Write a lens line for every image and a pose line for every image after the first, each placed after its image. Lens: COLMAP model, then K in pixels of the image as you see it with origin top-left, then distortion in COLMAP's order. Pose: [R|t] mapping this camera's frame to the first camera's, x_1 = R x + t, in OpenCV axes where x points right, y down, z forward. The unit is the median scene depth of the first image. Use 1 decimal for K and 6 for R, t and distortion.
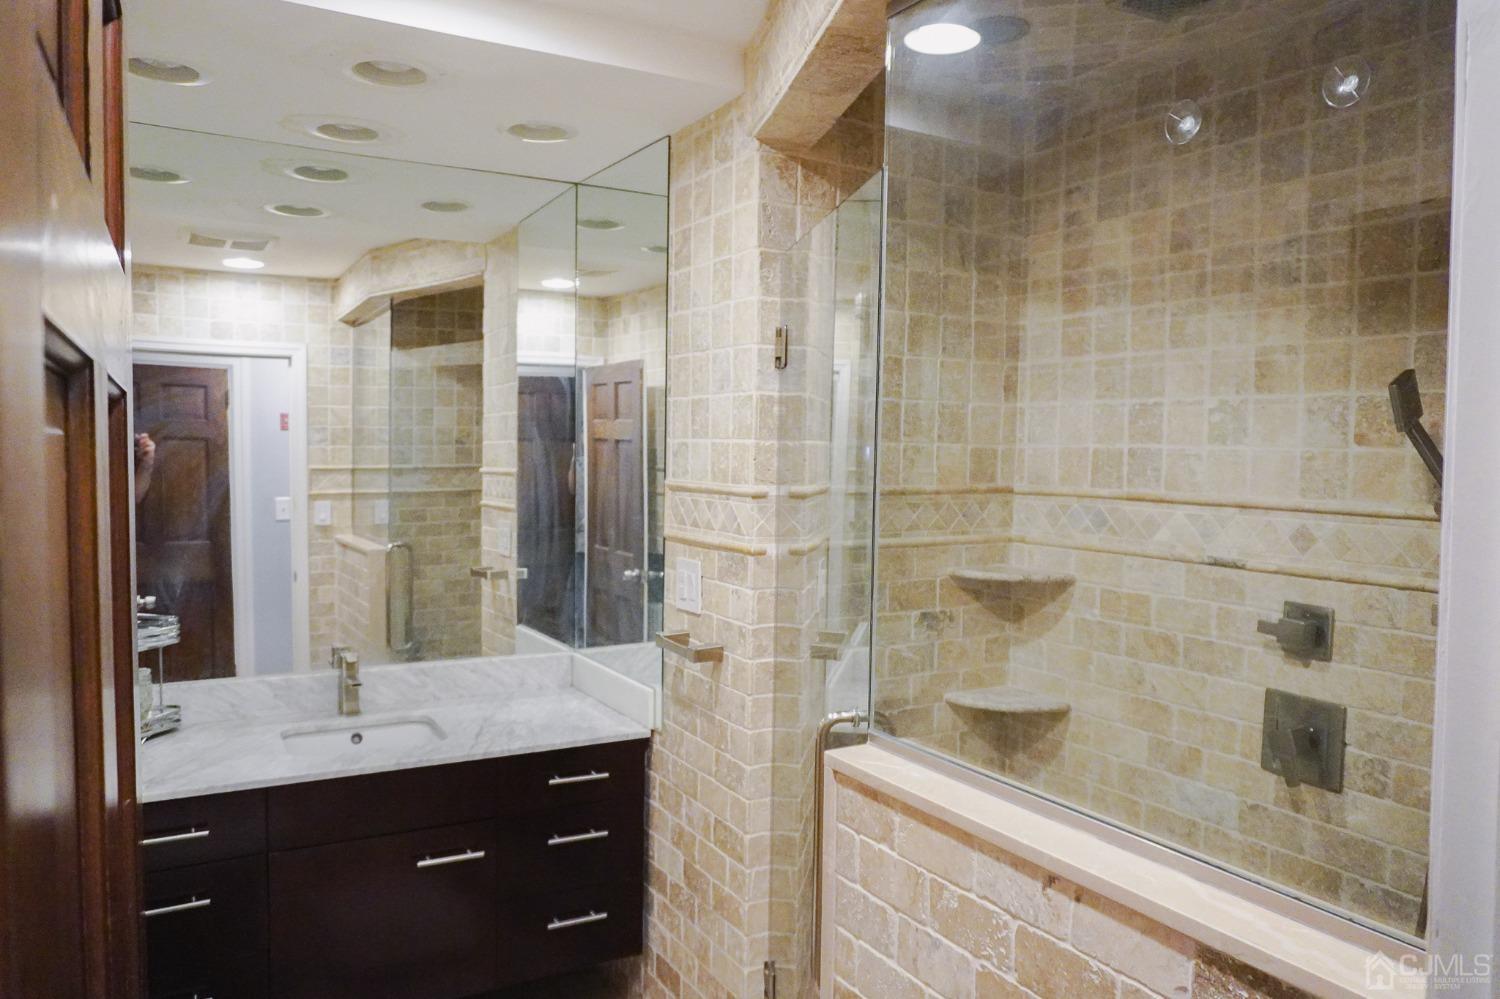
lens RADIAL K [[1028.3, 0, 750.0], [0, 1028.3, 499.5], [0, 0, 1]] dist [-0.019792, 0.001146]
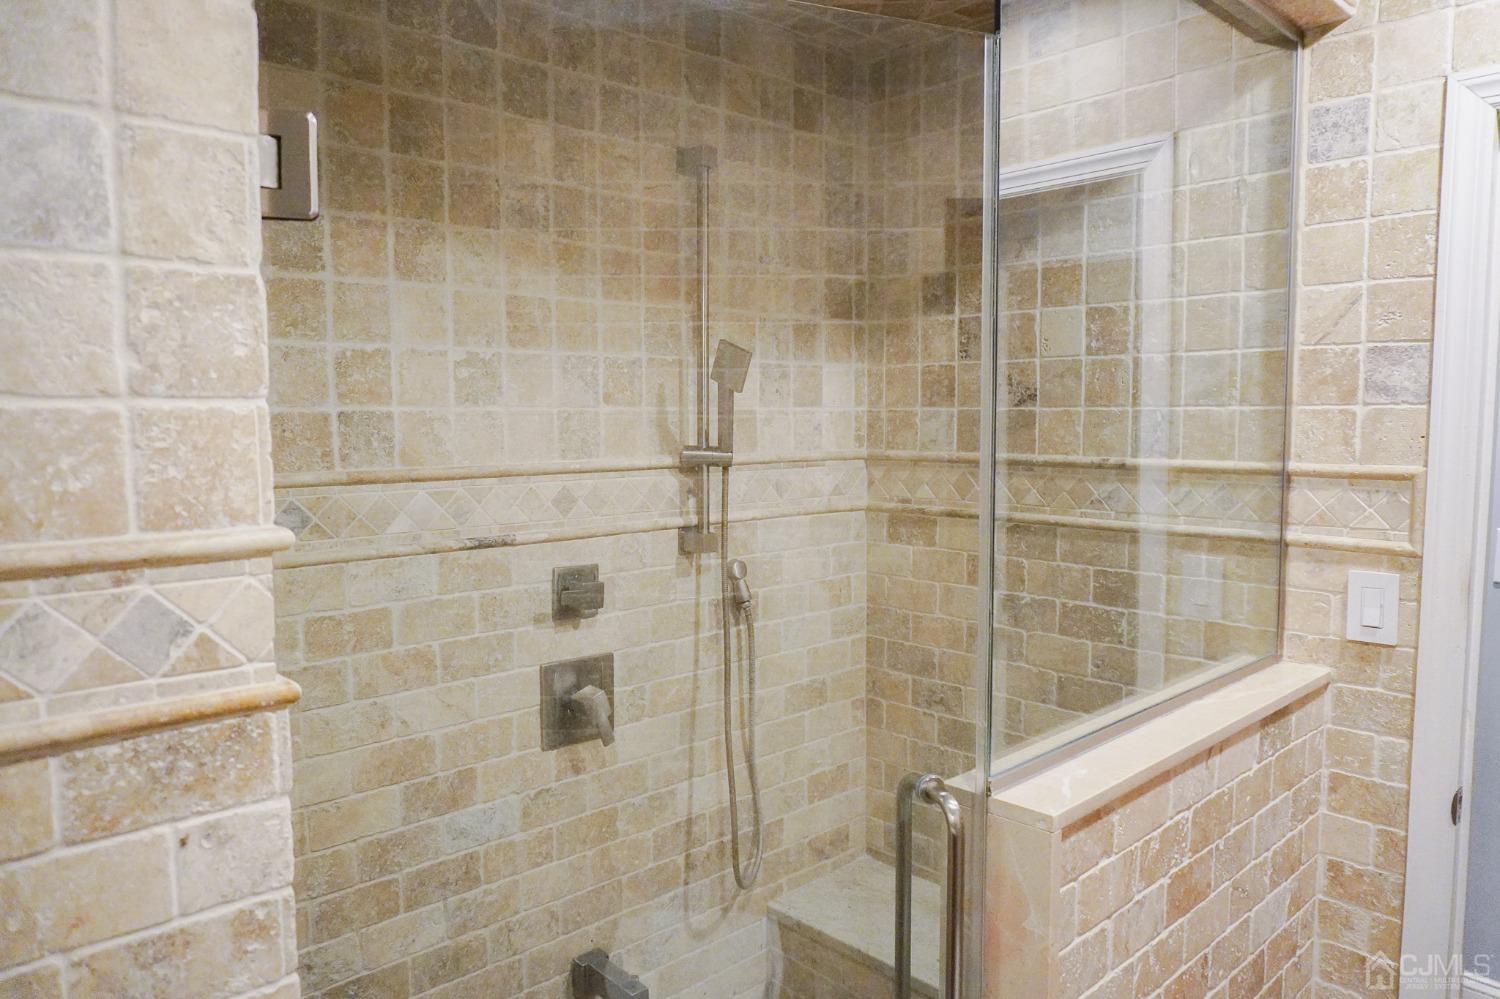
lens RADIAL K [[1028.9, 0, 750.0], [0, 1028.9, 499.5], [0, 0, 1]] dist [-0.077926, 0.127526]
pose [[-0.212741, -0.096249, 0.972357, -0.411423], [0.054145, 0.992446, 0.110084, -0.056209], [-0.975607, 0.076068, -0.205922, 0.945723]]
